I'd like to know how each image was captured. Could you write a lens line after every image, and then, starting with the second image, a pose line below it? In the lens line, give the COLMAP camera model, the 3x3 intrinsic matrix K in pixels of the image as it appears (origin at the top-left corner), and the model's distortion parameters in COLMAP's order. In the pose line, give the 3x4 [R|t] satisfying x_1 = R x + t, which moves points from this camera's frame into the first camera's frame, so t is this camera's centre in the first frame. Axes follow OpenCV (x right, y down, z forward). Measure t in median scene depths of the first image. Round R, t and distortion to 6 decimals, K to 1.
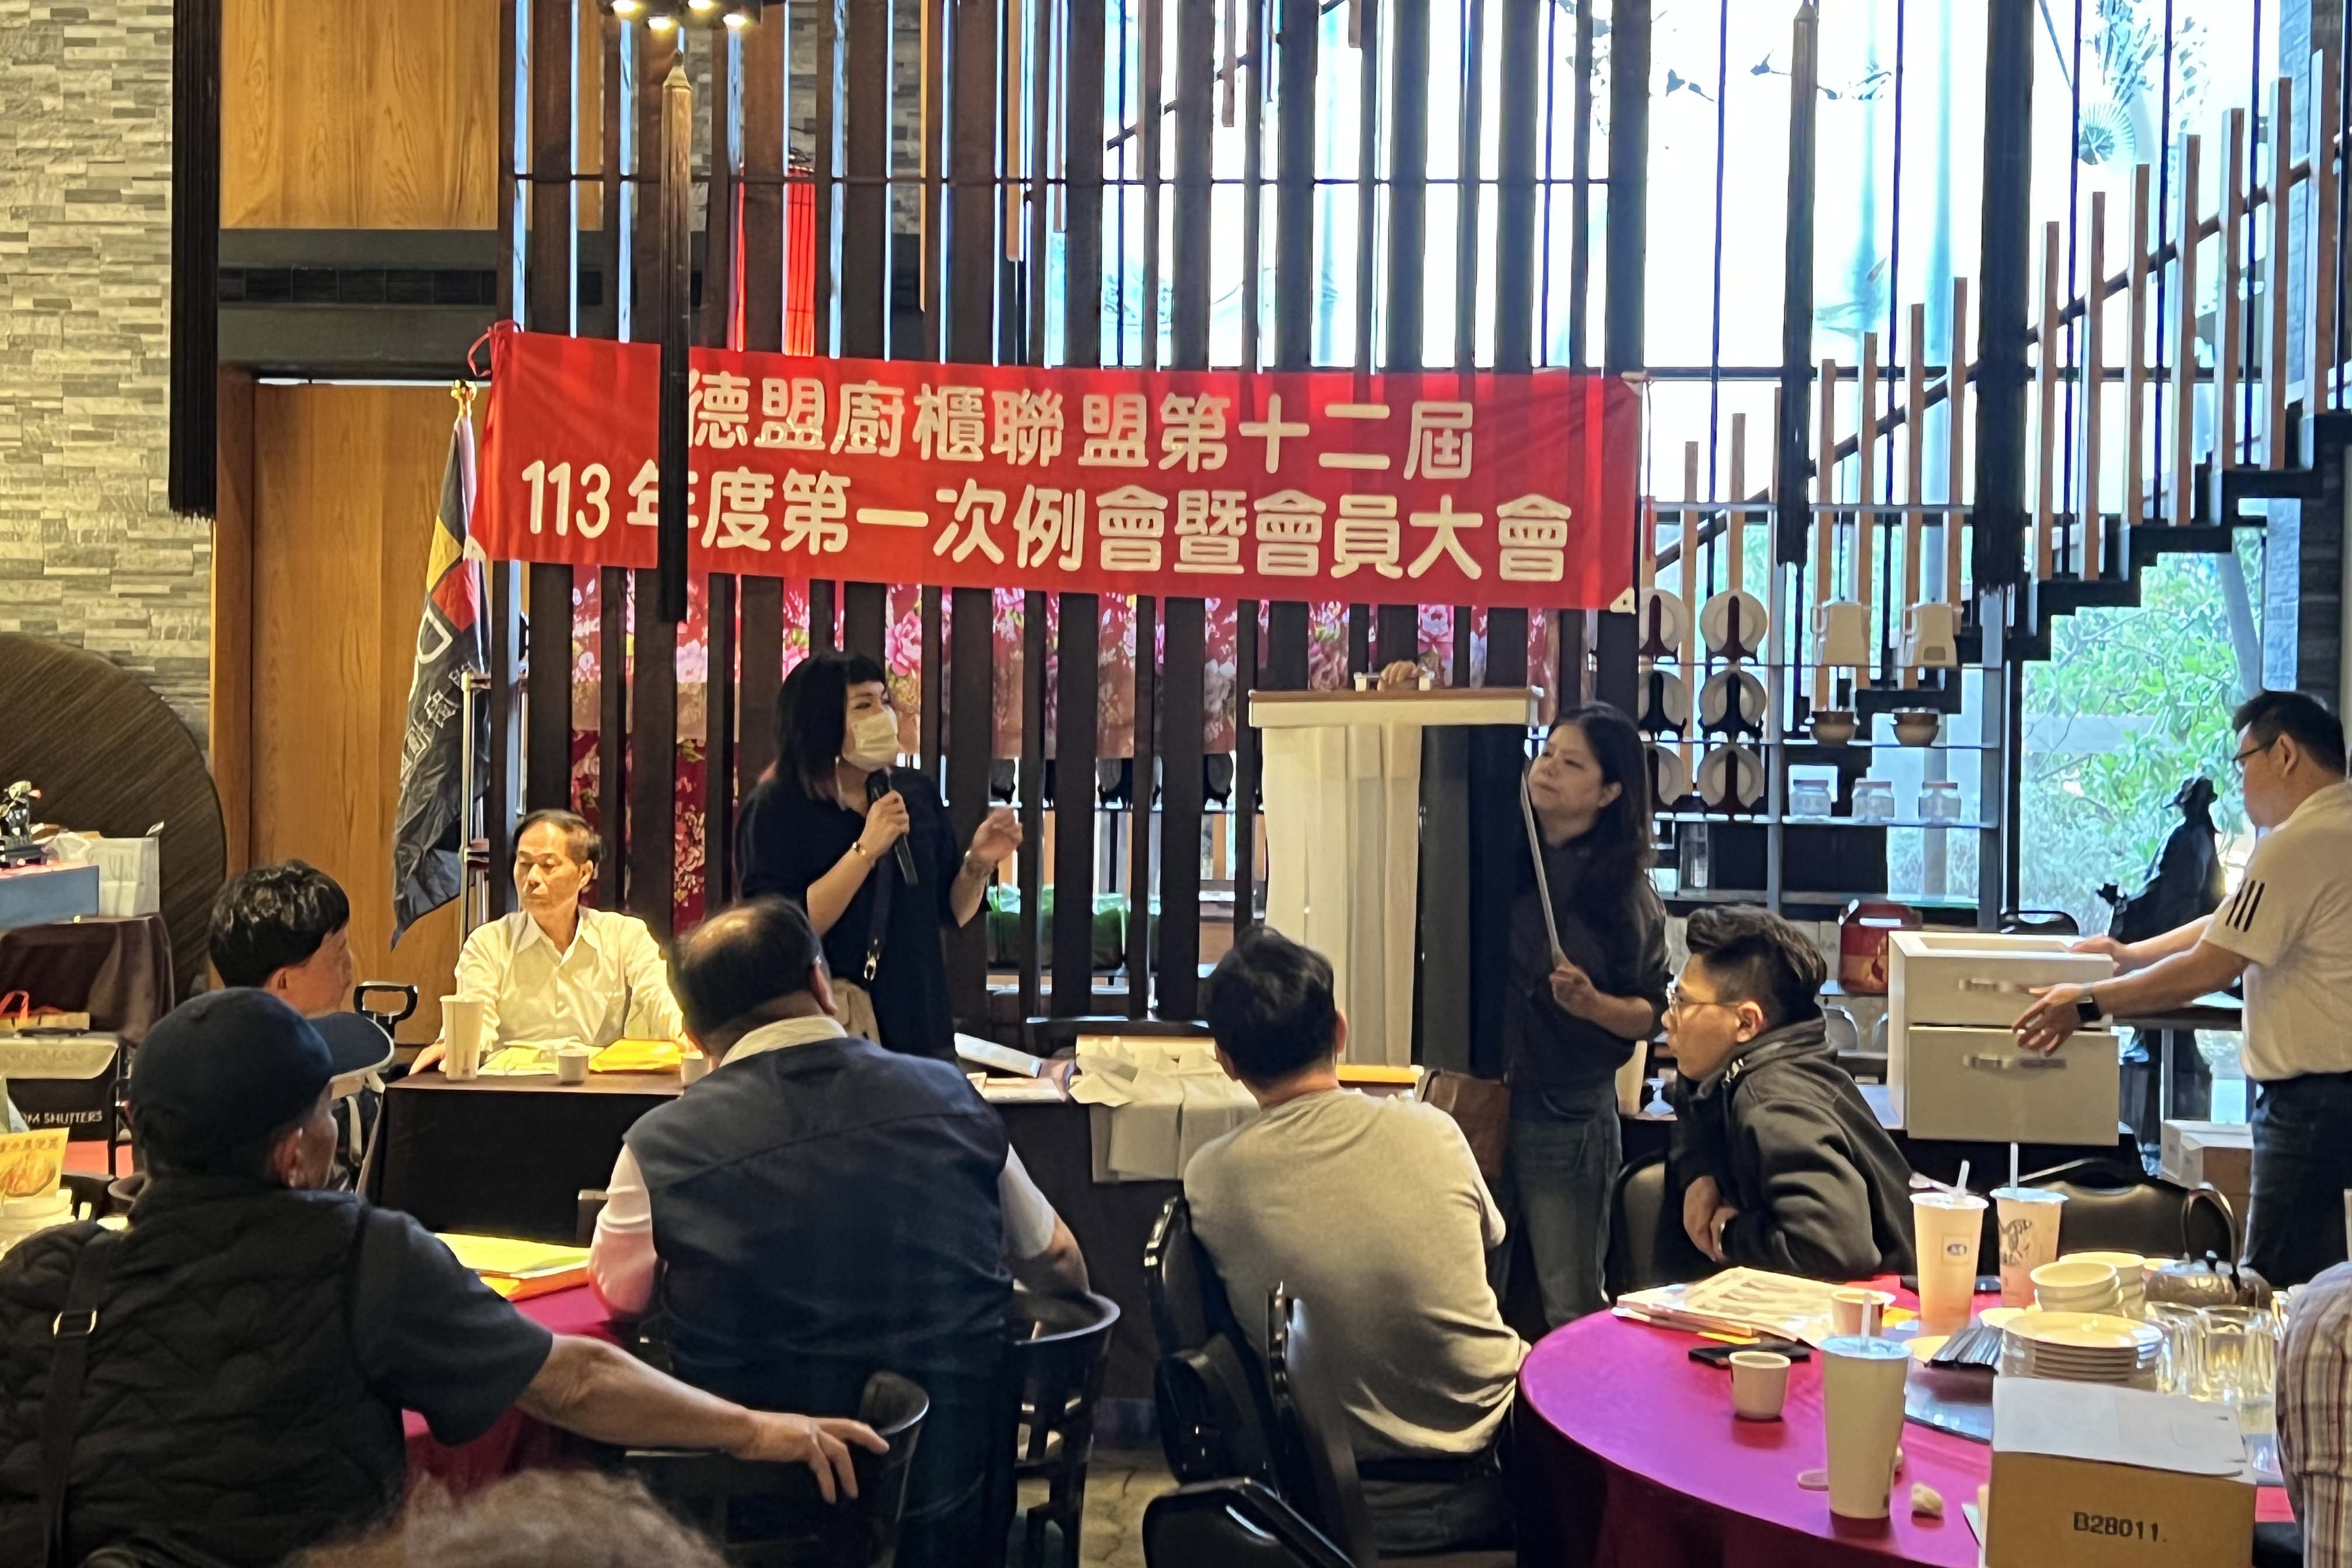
lens RADIAL K [[3083.1, 0, 1181.9], [0, 3083.1, 752.5], [0, 0, 1]] dist [0.186594, -0.516074]
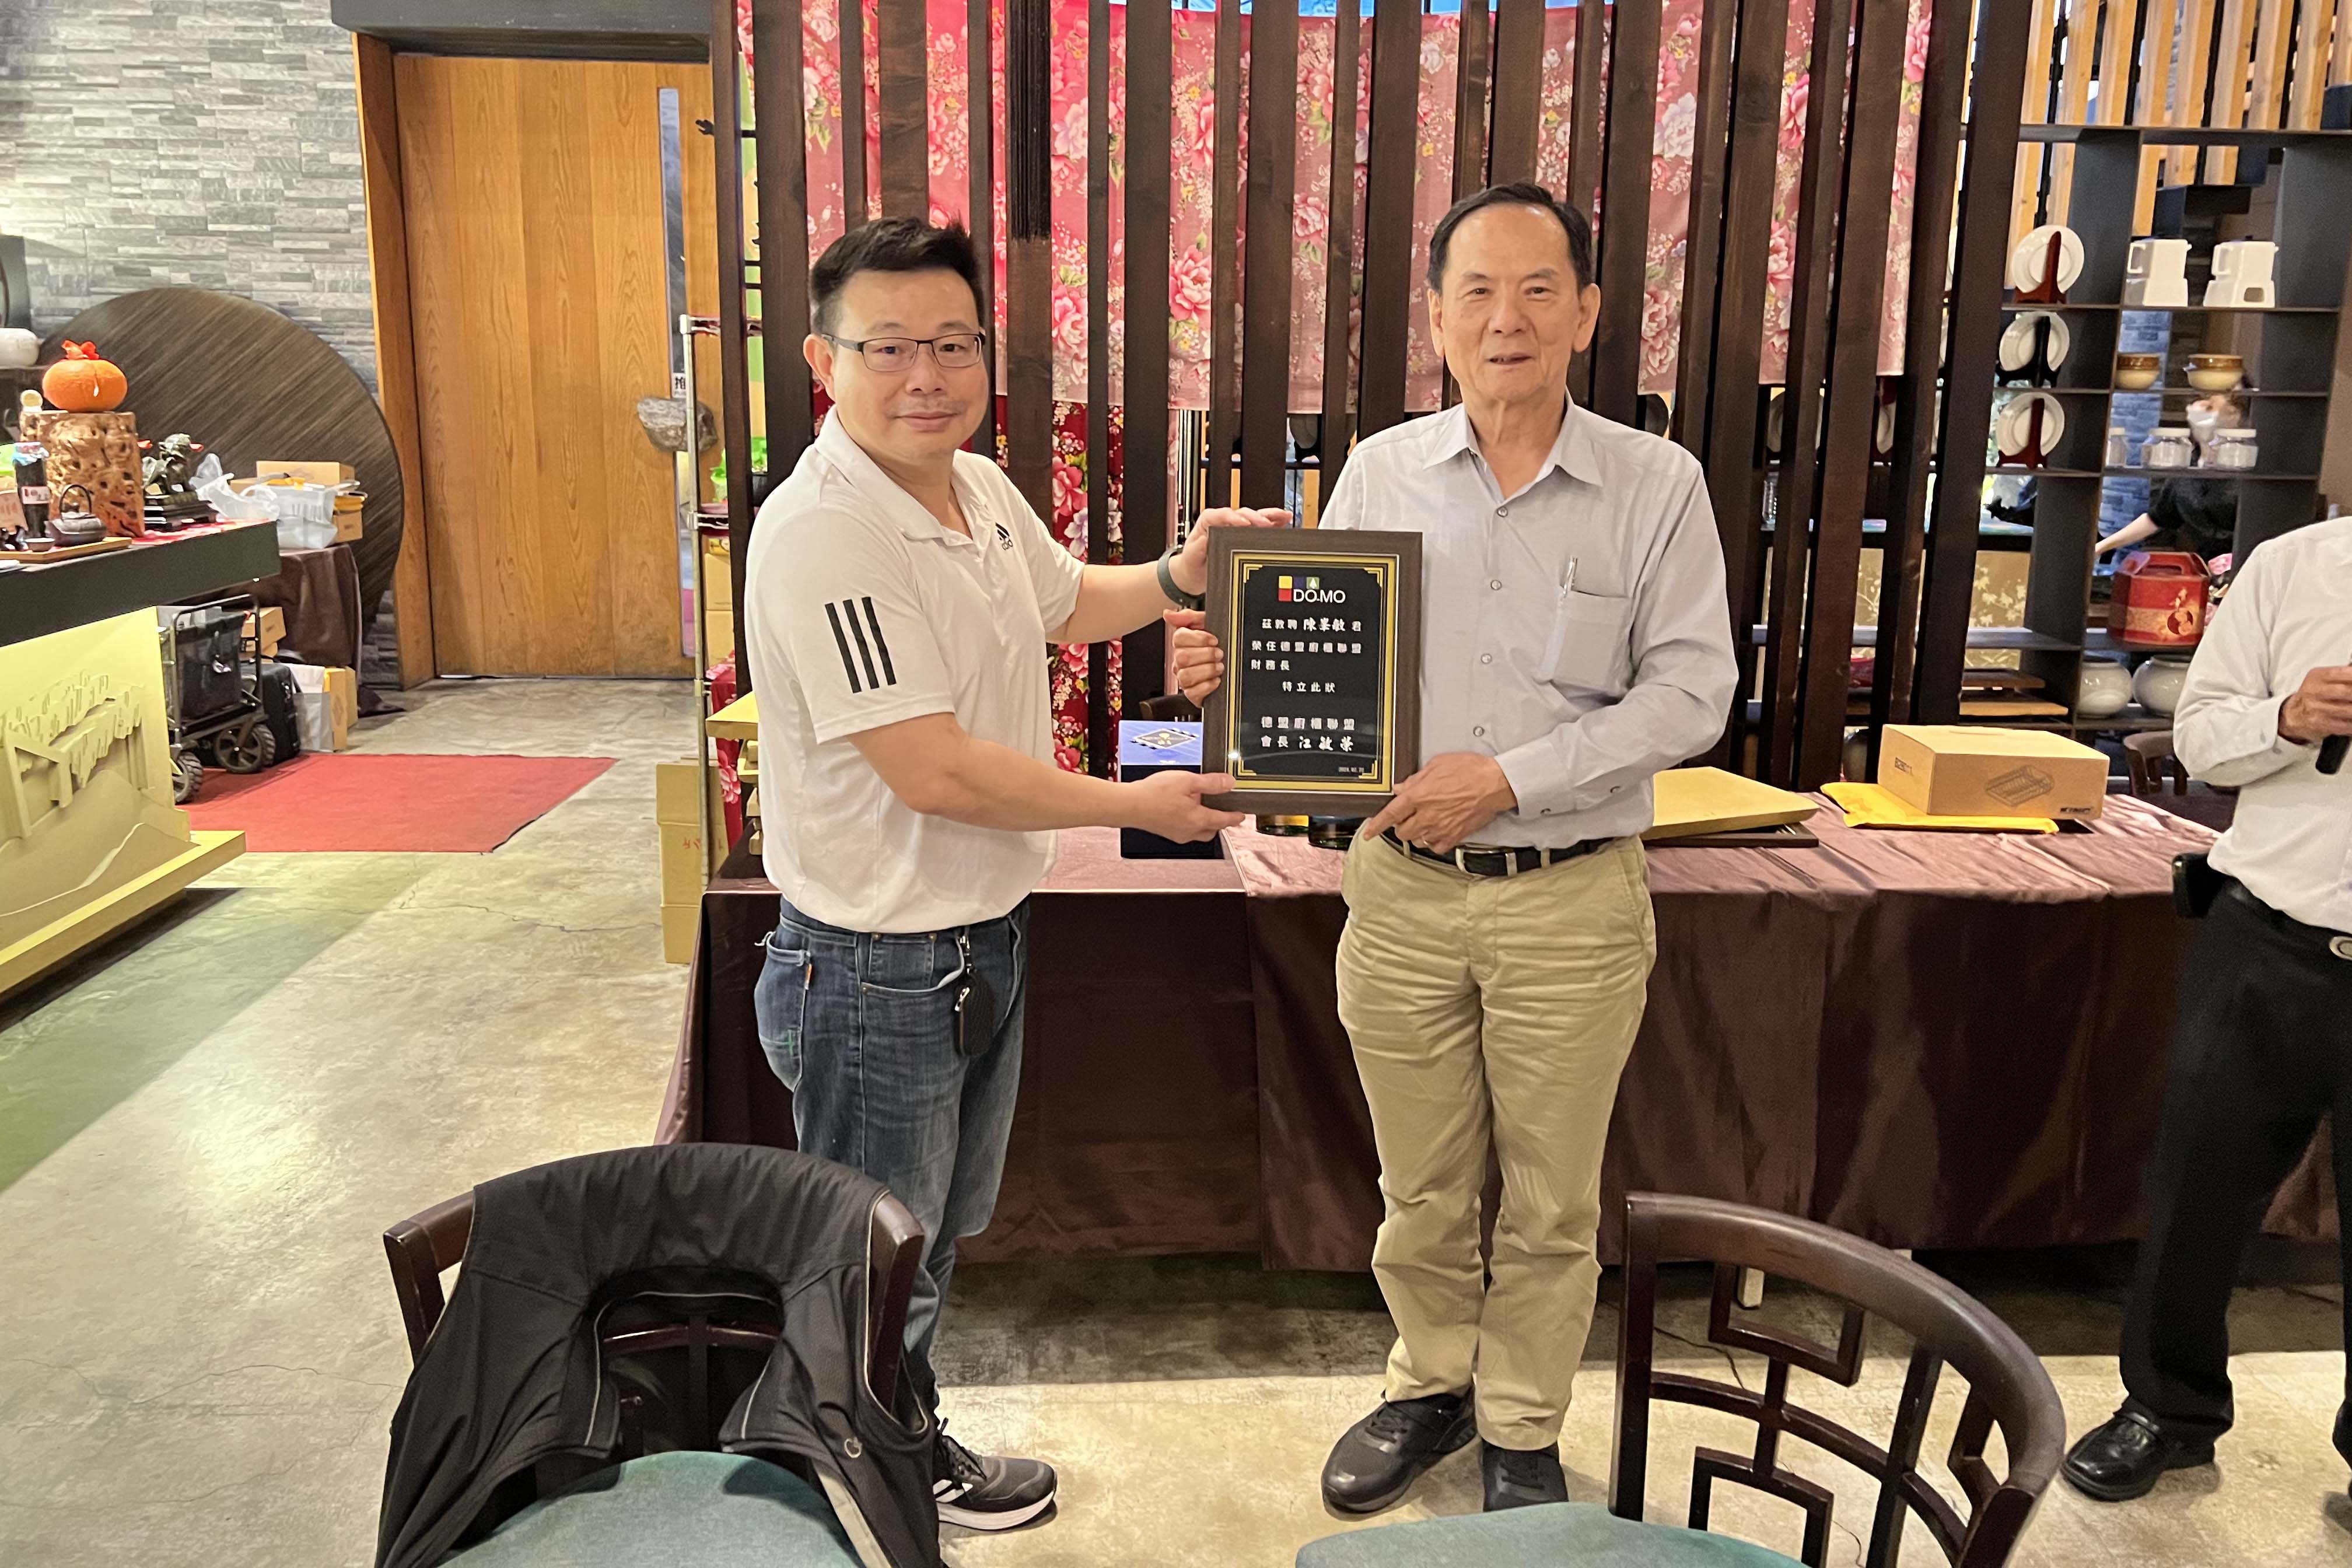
lens RADIAL K [[1723.4, 0, 1190.8], [0, 1723.4, 693.1], [0, 0, 1]] dist [0.055708, -0.063396]
pose [[0.991125, -0.024891, 0.130583, -0.107428], [0.001545, 0.984404, 0.175918, -0.004222], [-0.132926, -0.174155, 0.975705, 0.334984]]
